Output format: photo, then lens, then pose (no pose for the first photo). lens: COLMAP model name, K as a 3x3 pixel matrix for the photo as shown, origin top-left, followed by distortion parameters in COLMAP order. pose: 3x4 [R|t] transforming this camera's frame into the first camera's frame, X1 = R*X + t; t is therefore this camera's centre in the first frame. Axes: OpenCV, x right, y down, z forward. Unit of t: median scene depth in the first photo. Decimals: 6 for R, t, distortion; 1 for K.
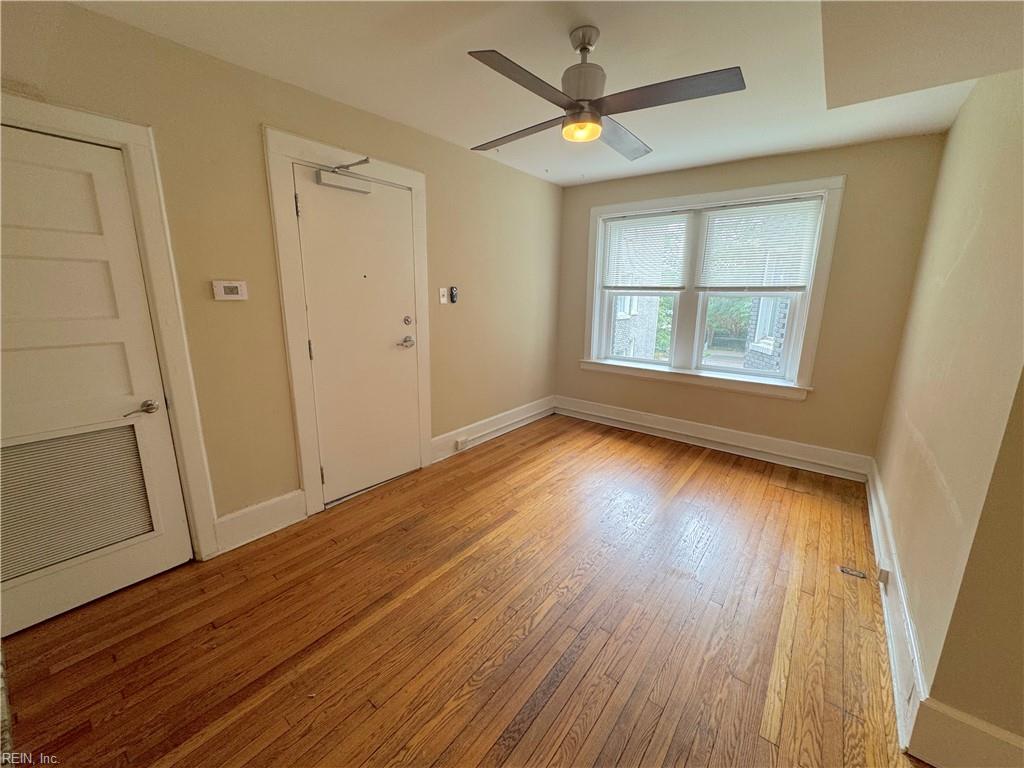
lens RADIAL K [[404.4, 0, 515.2], [0, 404.4, 382.9], [0, 0, 1]] dist [-0.000112, 0.000292]
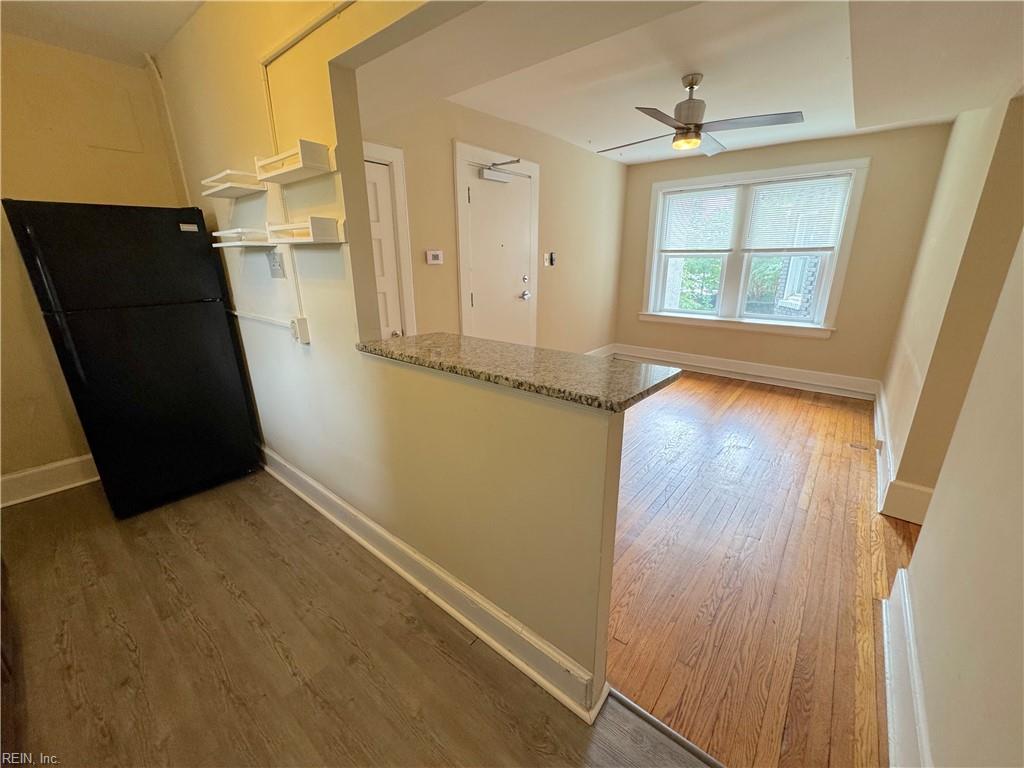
lens RADIAL K [[404.4, 0, 516.1], [0, 404.4, 381.5], [0, 0, 1]] dist [-0.000112, 0.000292]
pose [[0.999479, -0.008117, -0.031238, -0.237346], [0.010421, 0.997180, 0.074325, 0.075348], [0.030546, -0.074612, 0.996745, -0.319365]]
